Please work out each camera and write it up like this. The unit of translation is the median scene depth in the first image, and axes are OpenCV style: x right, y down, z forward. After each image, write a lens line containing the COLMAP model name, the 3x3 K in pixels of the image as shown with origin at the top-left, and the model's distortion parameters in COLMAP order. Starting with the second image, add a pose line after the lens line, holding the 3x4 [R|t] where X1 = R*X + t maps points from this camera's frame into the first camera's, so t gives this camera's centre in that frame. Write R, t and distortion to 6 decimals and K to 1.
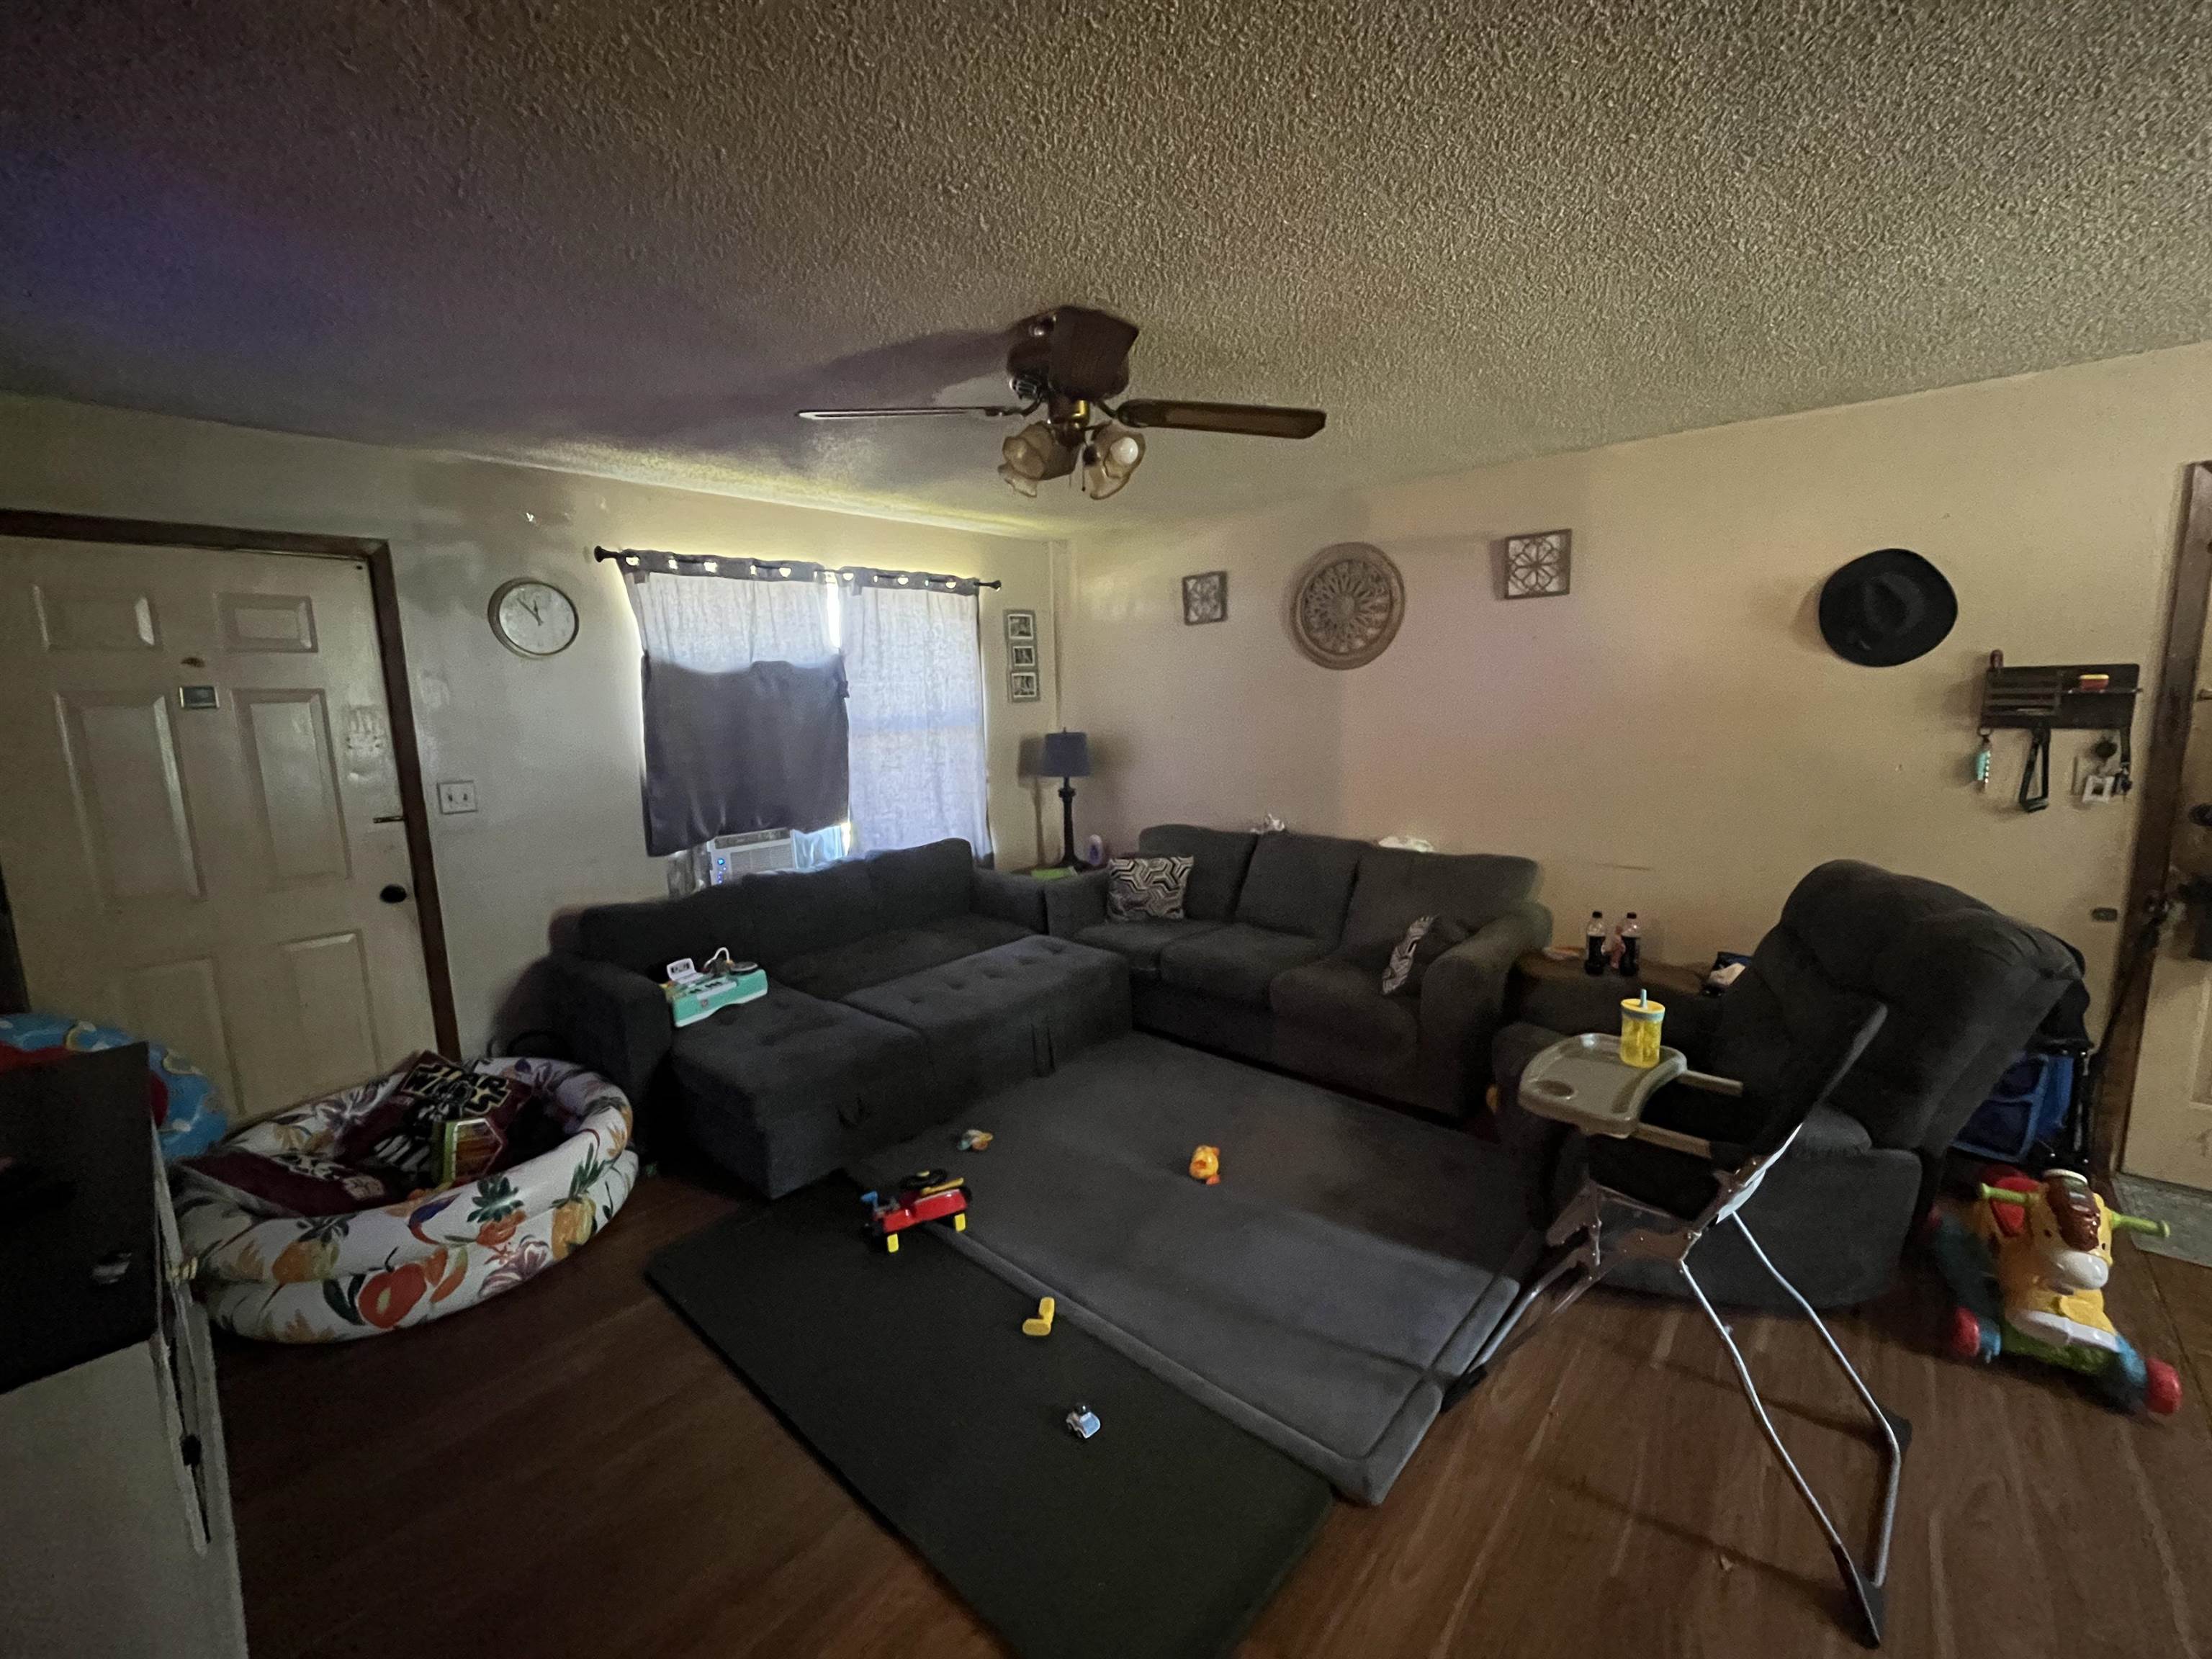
lens RADIAL K [[897.7, 0, 1105.2], [0, 897.7, 831.1], [0, 0, 1]] dist [-0.003264, 0.000192]
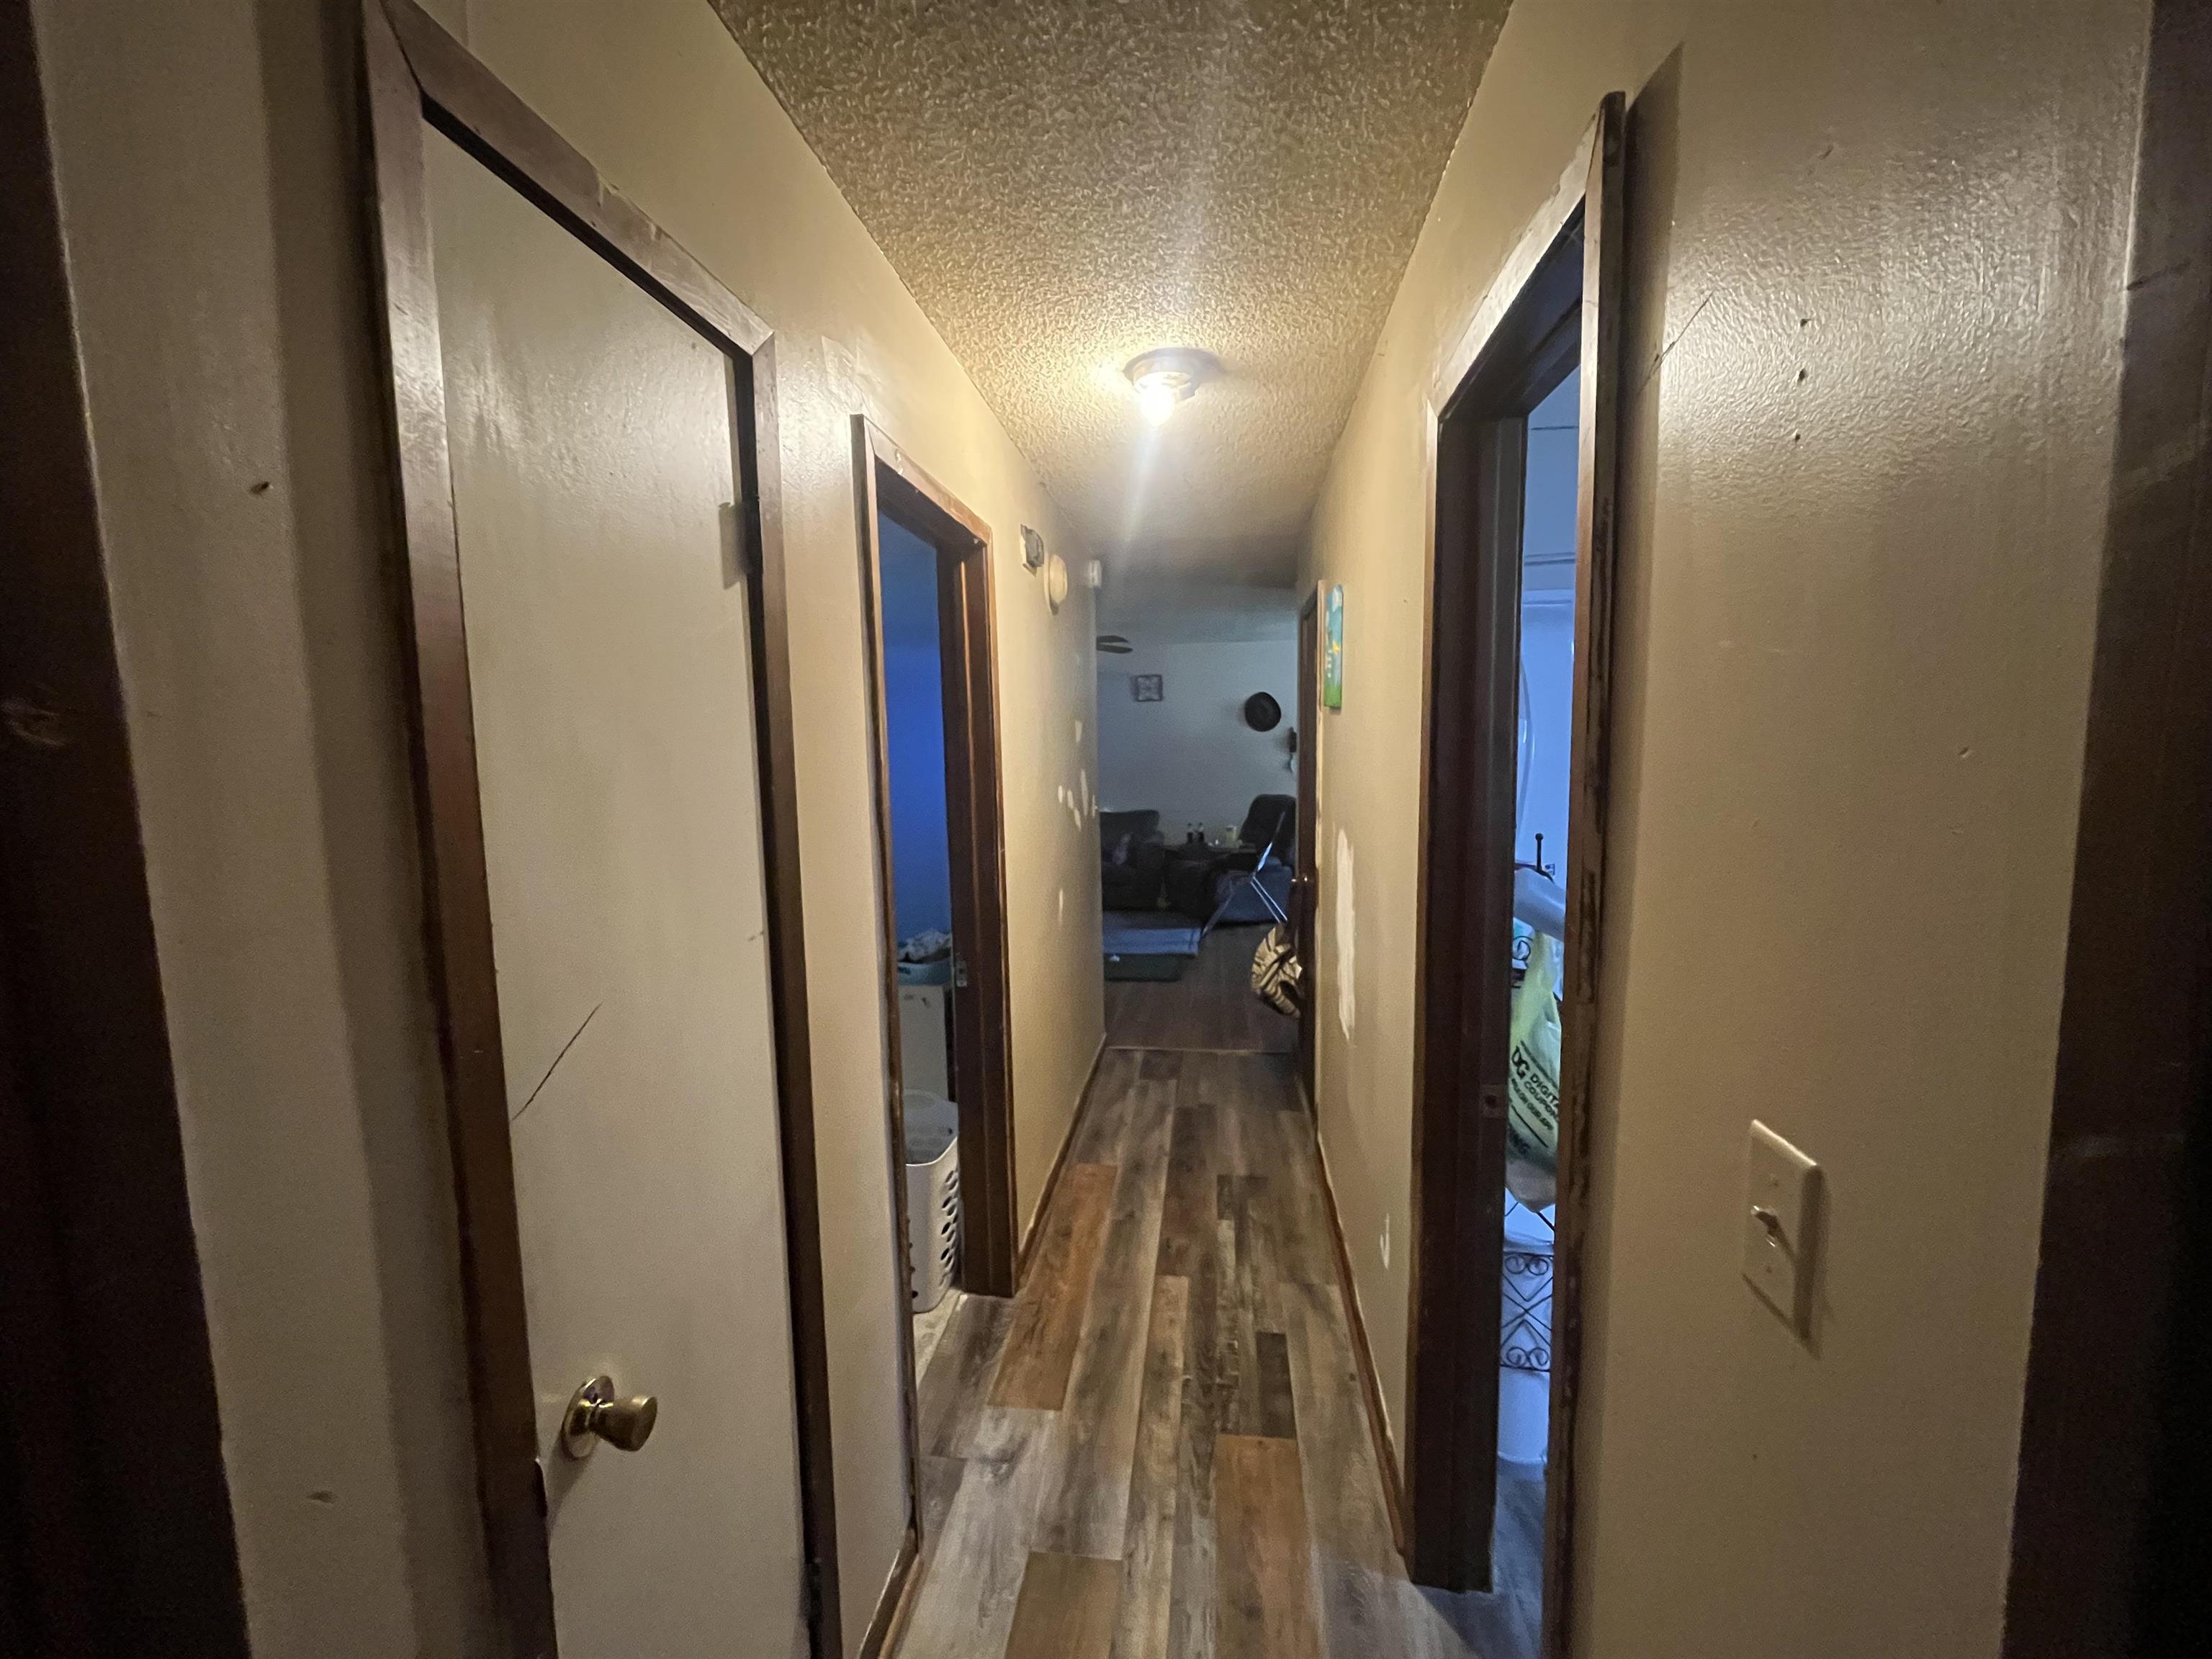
lens RADIAL K [[897.7, 0, 1105.2], [0, 897.7, 831.1], [0, 0, 1]] dist [-0.003264, 0.000192]
pose [[0.826406, -0.050242, 0.560828, -1.106012], [0.086580, 0.995505, -0.038398, 0.188934], [-0.556378, 0.080289, 0.827041, -1.007625]]
